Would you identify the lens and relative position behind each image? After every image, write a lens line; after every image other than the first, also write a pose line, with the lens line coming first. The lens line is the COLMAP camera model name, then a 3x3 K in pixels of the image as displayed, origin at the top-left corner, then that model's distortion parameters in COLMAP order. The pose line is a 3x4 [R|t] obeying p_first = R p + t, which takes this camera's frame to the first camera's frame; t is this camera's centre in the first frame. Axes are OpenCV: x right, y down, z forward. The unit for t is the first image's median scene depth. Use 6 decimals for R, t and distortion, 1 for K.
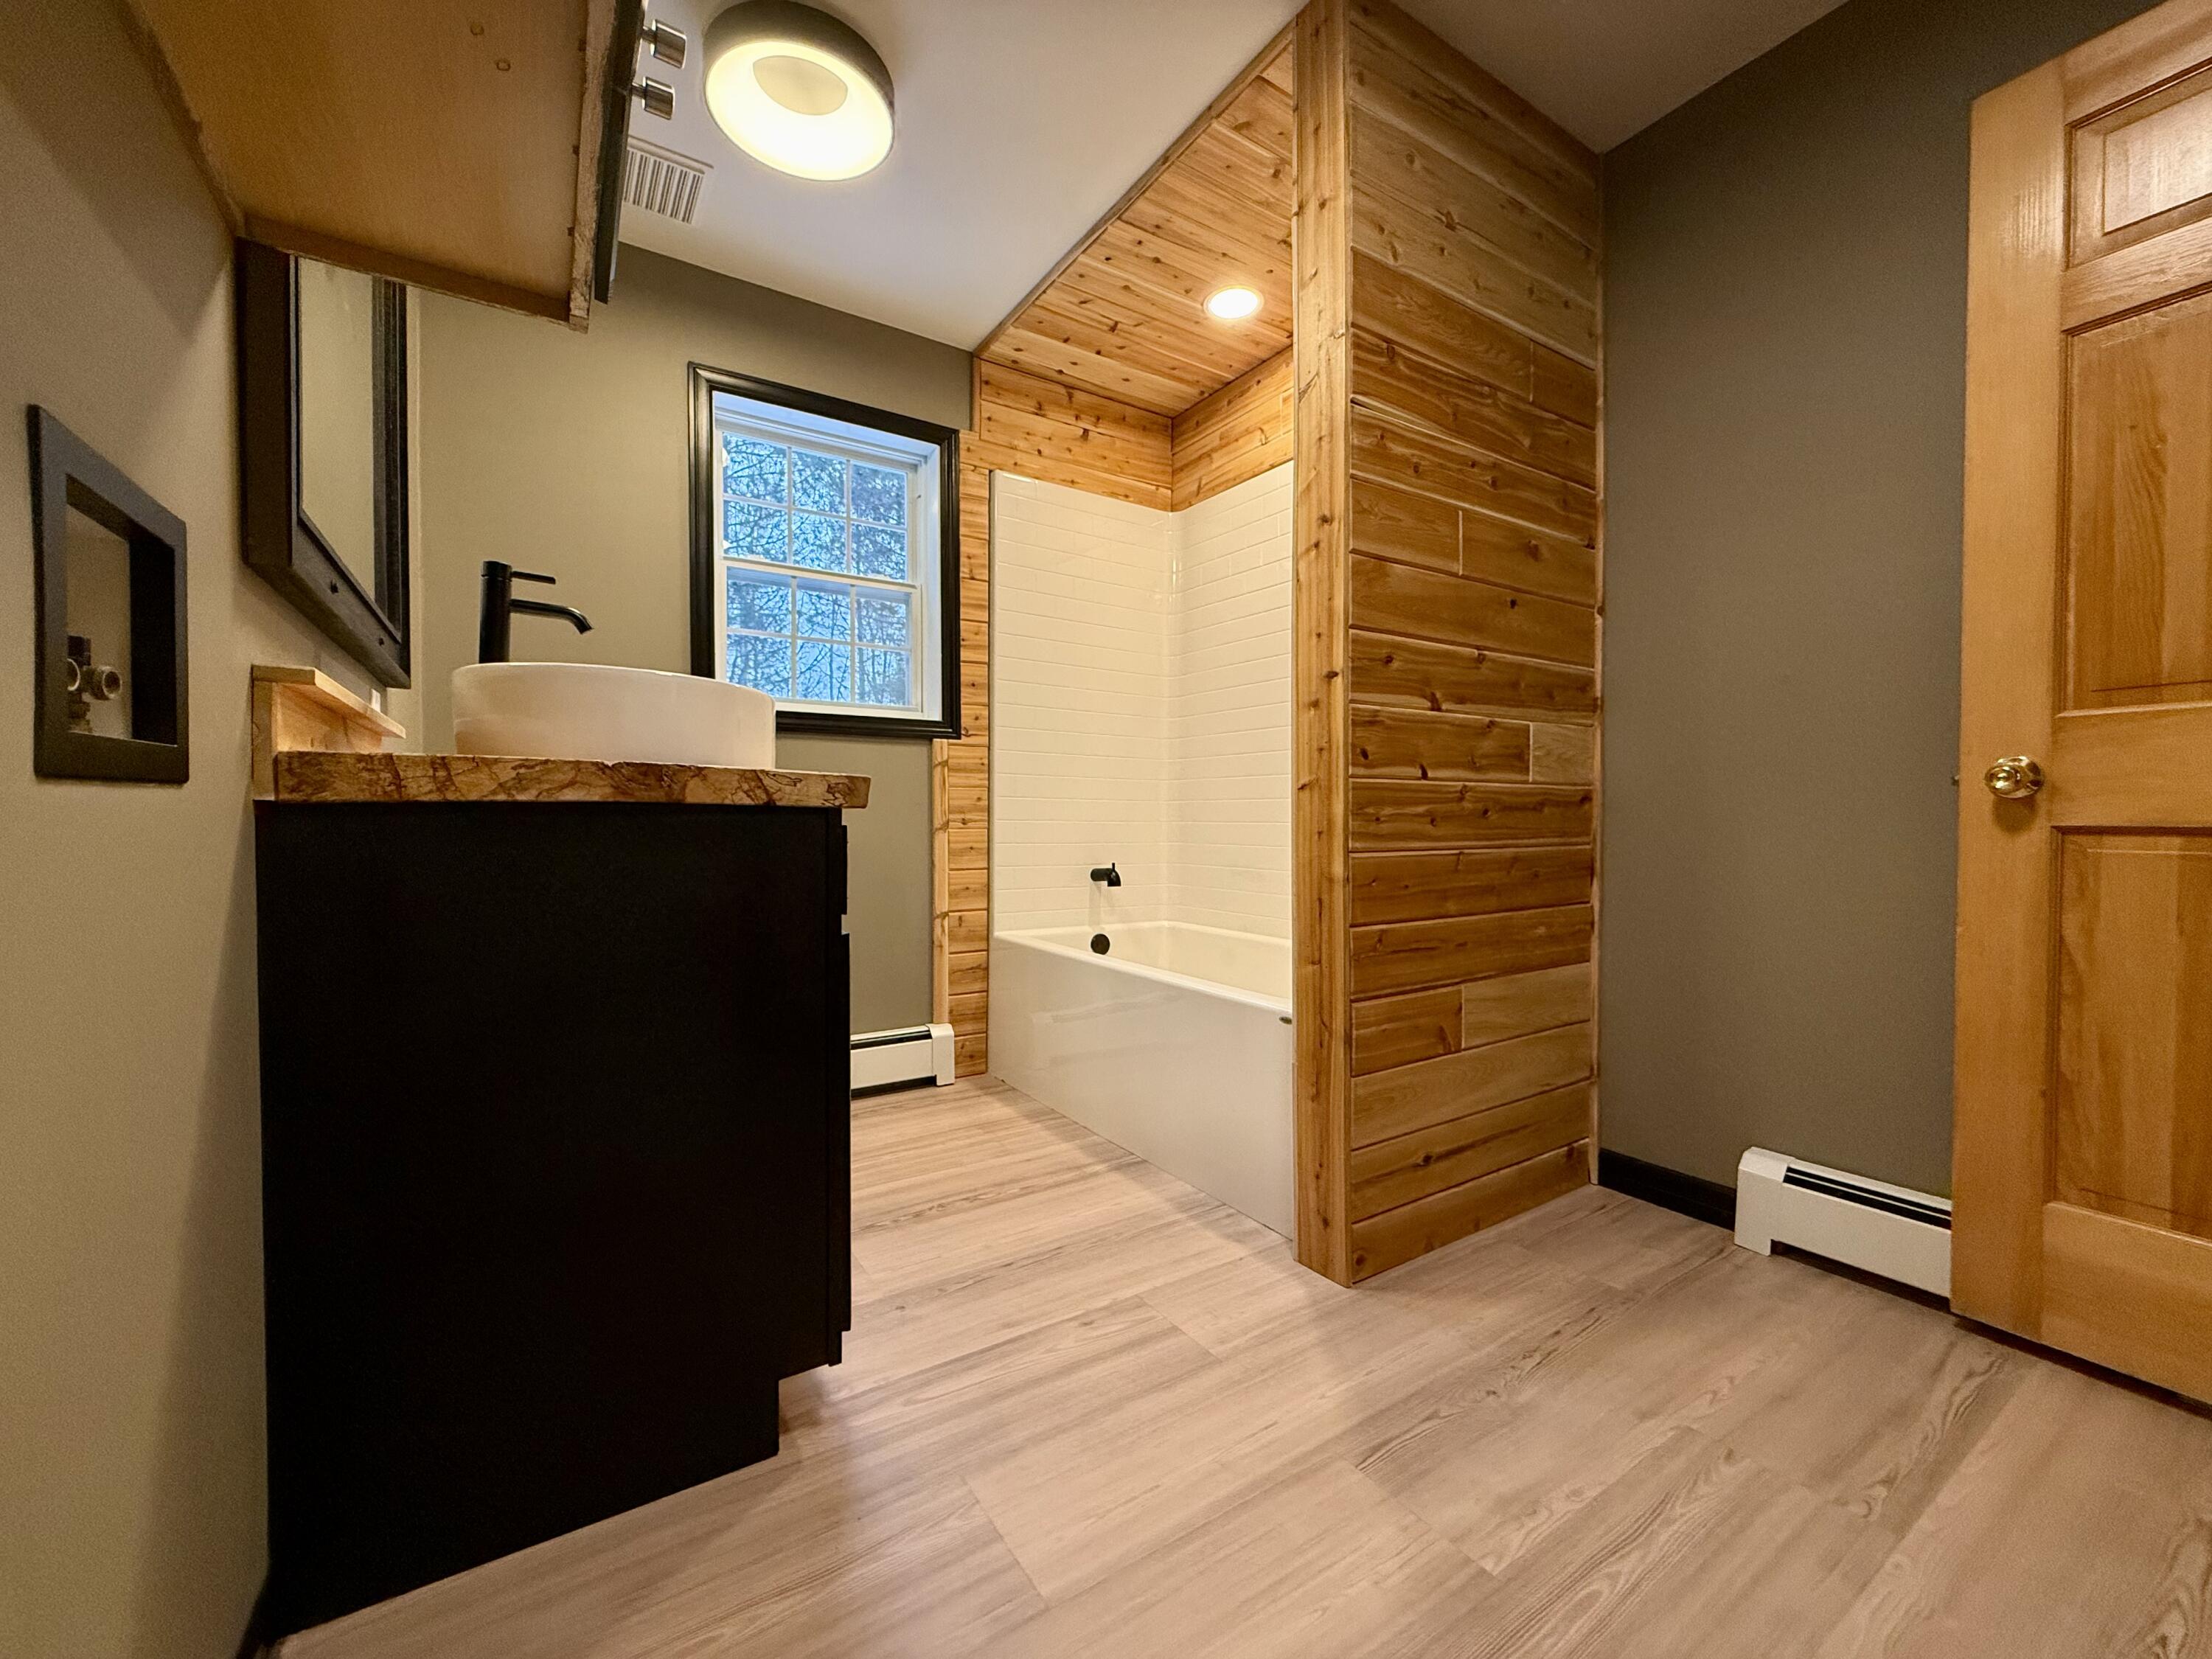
lens RADIAL K [[882.6, 0, 1105.1], [0, 882.6, 828.5], [0, 0, 1]] dist [0.001826, -0.000666]
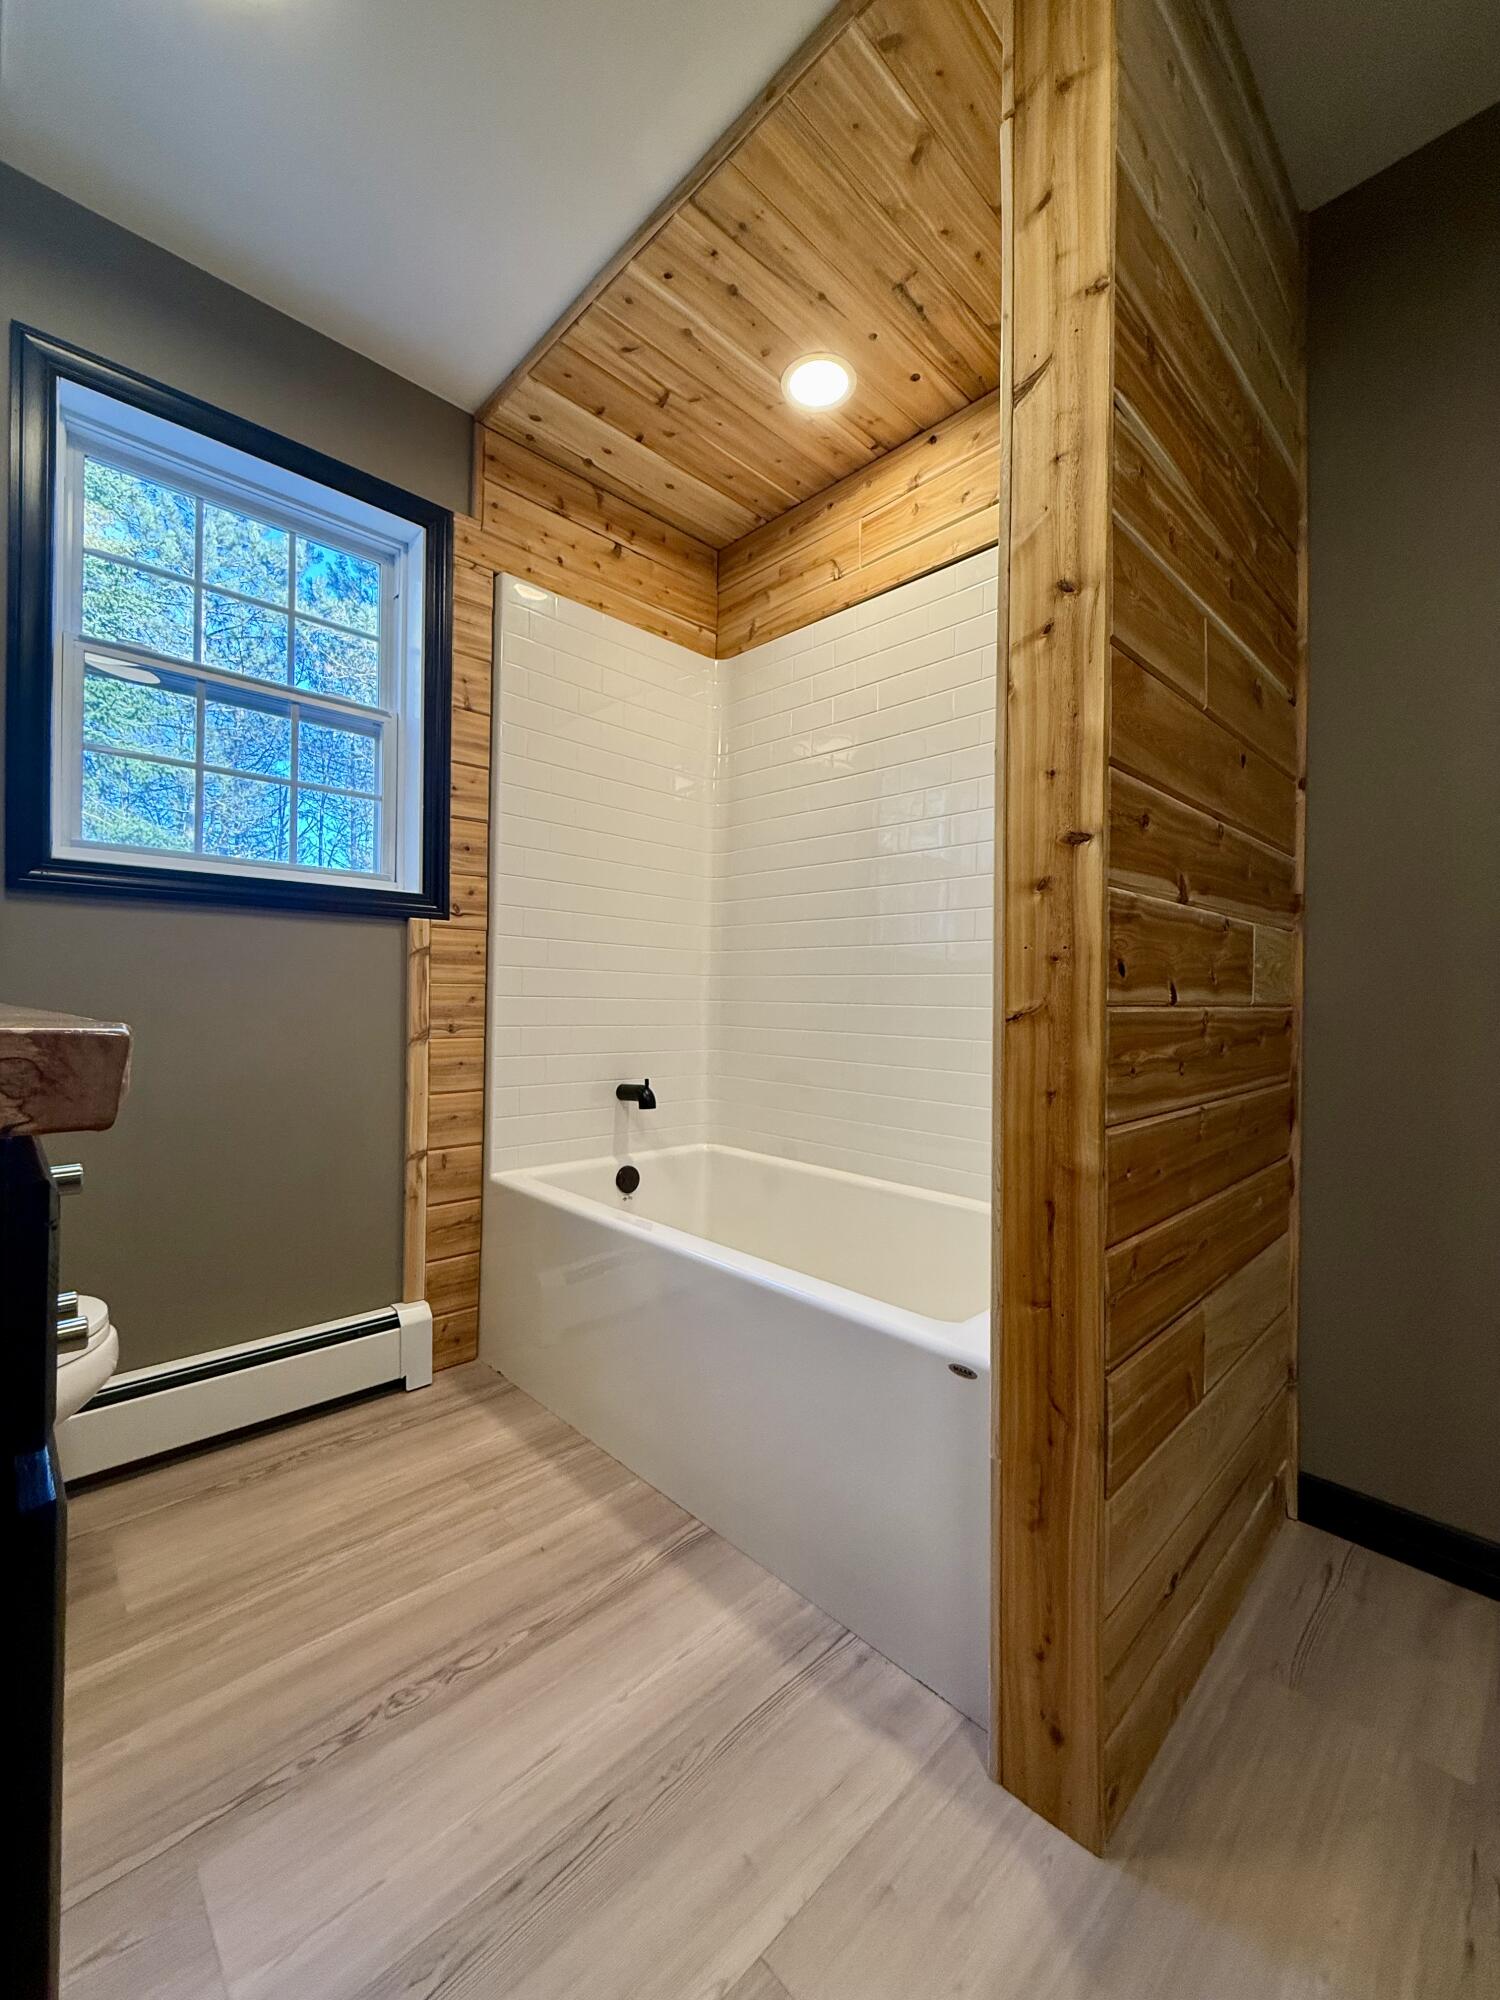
lens RADIAL K [[798.0, 0, 749.1], [0, 798.0, 994.7], [0, 0, 1]] dist [0.001826, -0.000666]
pose [[0.981748, 0.014612, 0.189625, -0.054201], [-0.012426, 0.999842, -0.012714, -0.042603], [-0.189781, 0.010126, 0.981774, 0.384745]]
